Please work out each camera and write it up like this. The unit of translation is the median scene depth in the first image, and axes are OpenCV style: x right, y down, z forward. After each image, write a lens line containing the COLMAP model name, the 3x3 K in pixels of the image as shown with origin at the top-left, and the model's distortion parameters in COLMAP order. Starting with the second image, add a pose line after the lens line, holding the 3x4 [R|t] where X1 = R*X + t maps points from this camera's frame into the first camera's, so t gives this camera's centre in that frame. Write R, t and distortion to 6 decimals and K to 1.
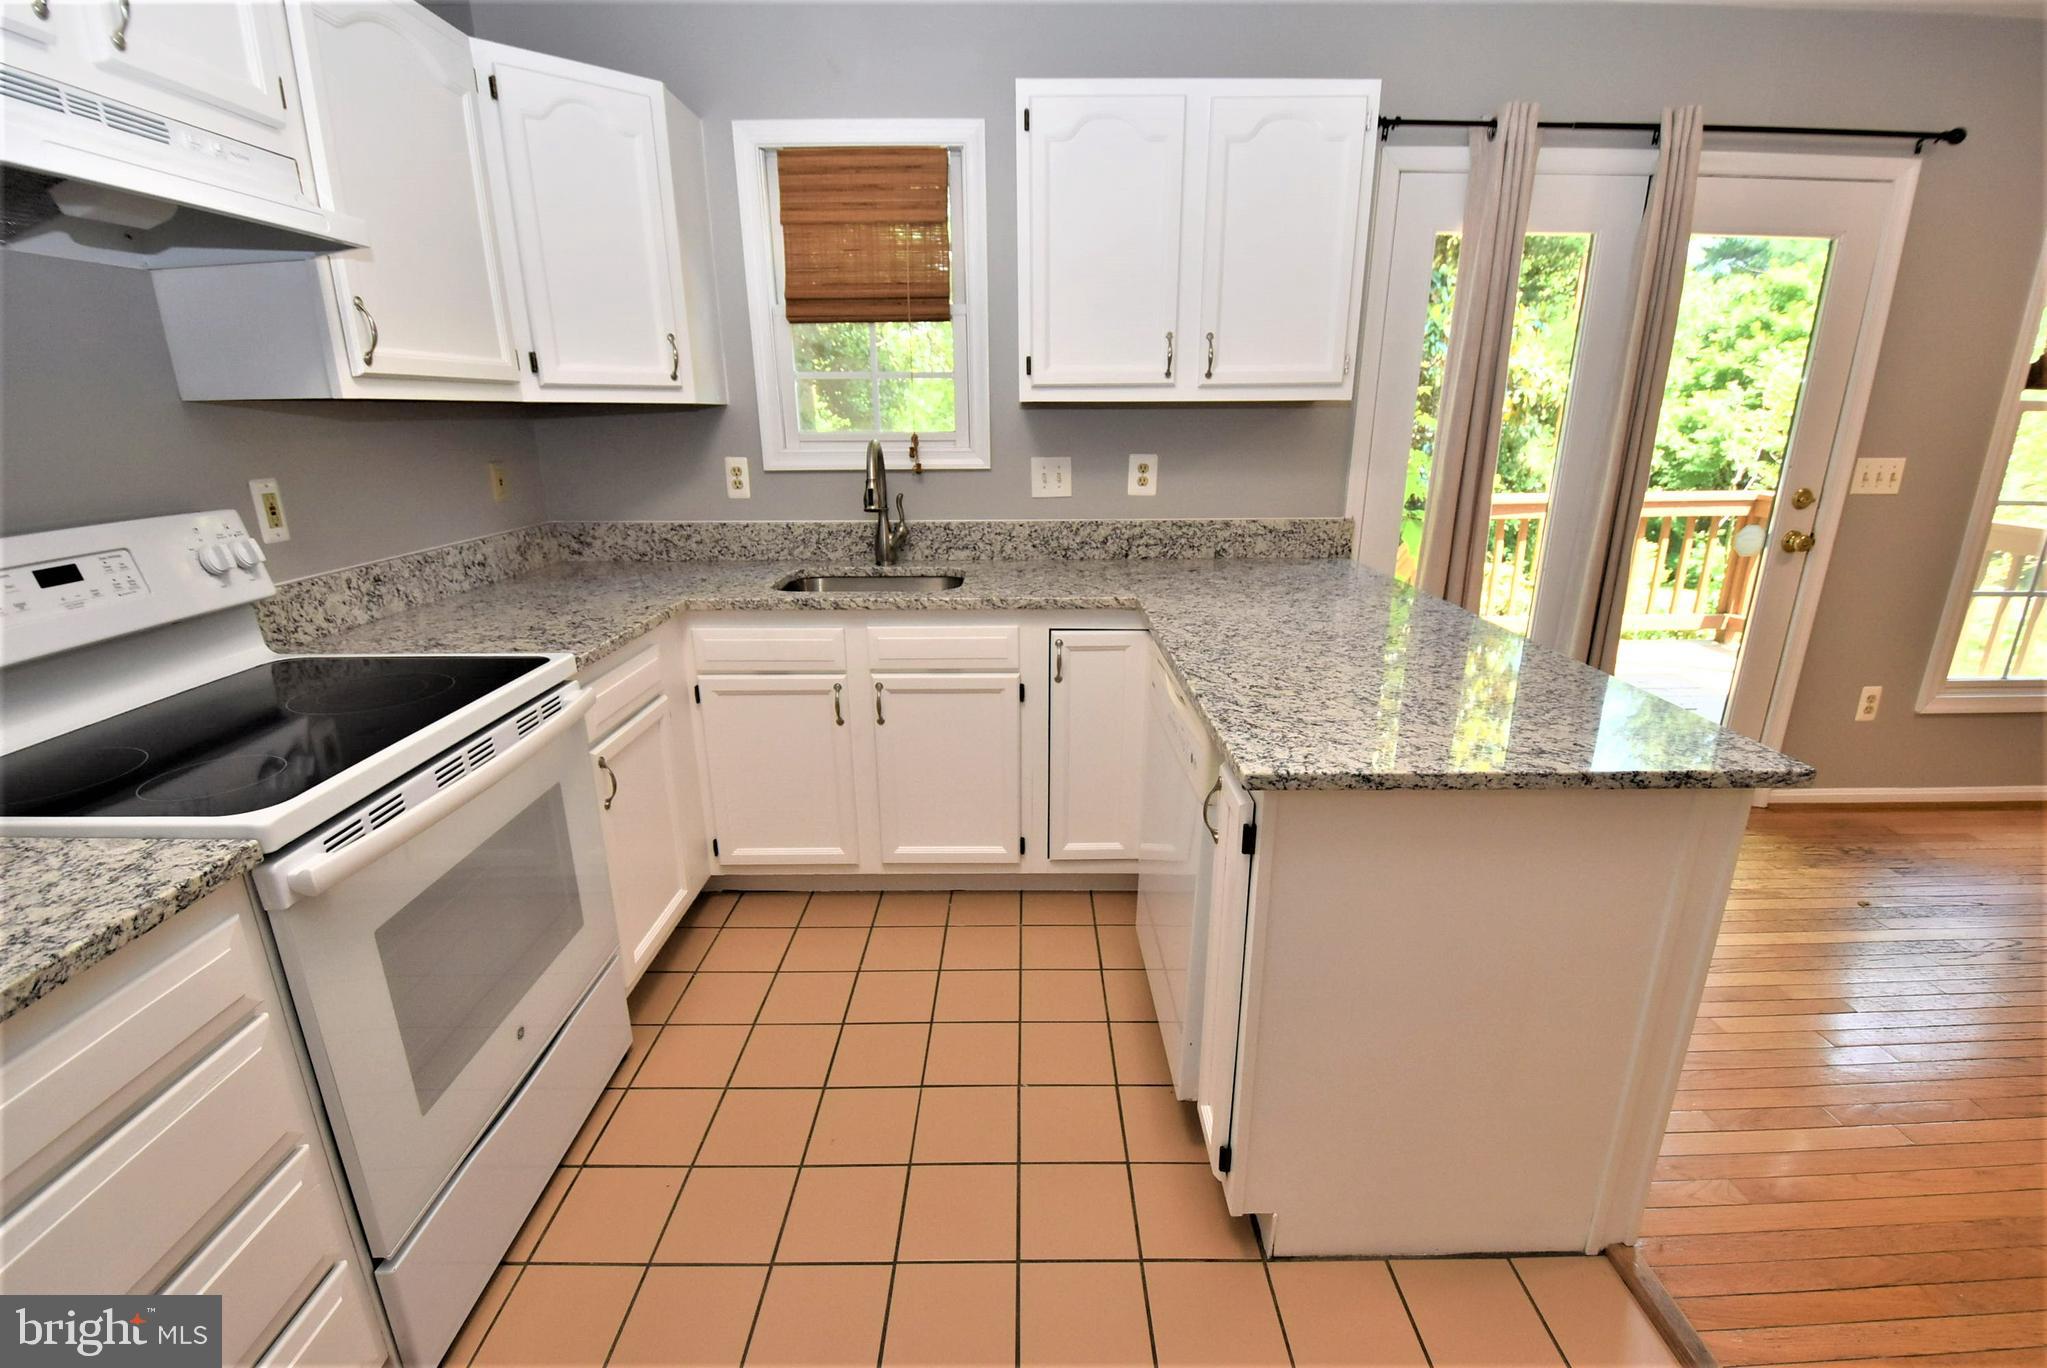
lens RADIAL K [[901.5, 0, 1029.9], [0, 901.5, 698.5], [0, 0, 1]] dist [0.007978, -0.017074]
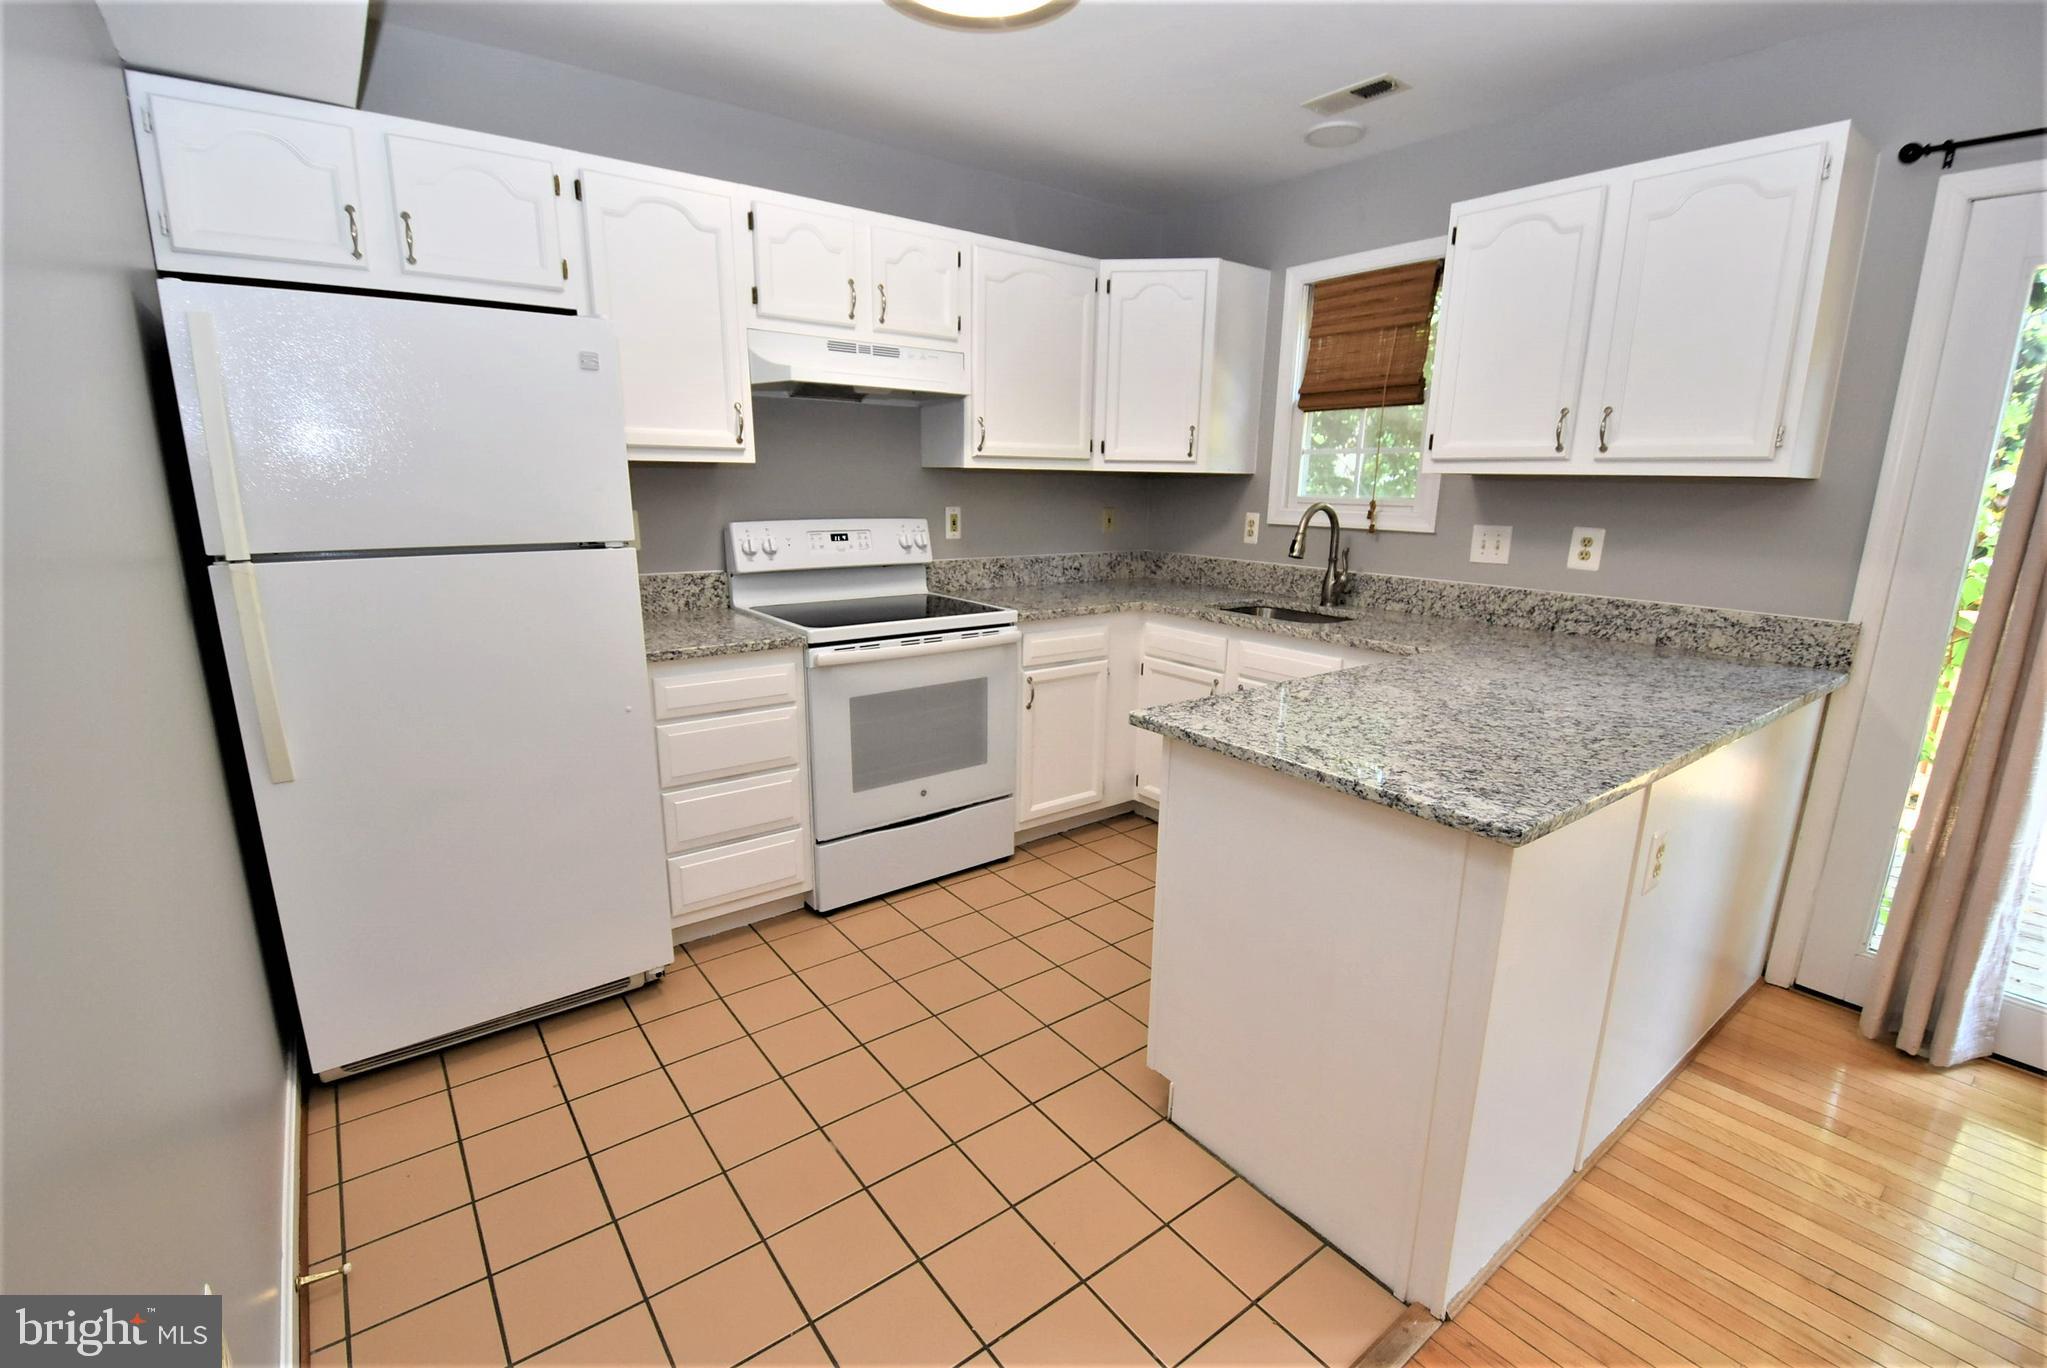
lens RADIAL K [[901.5, 0, 1022.1], [0, 901.5, 698.7], [0, 0, 1]] dist [0.007978, -0.017074]
pose [[0.595187, 0.203283, -0.777450, 0.602775], [-0.257945, 0.964607, 0.054746, 0.011176], [0.761063, 0.167956, 0.626557, -0.043655]]
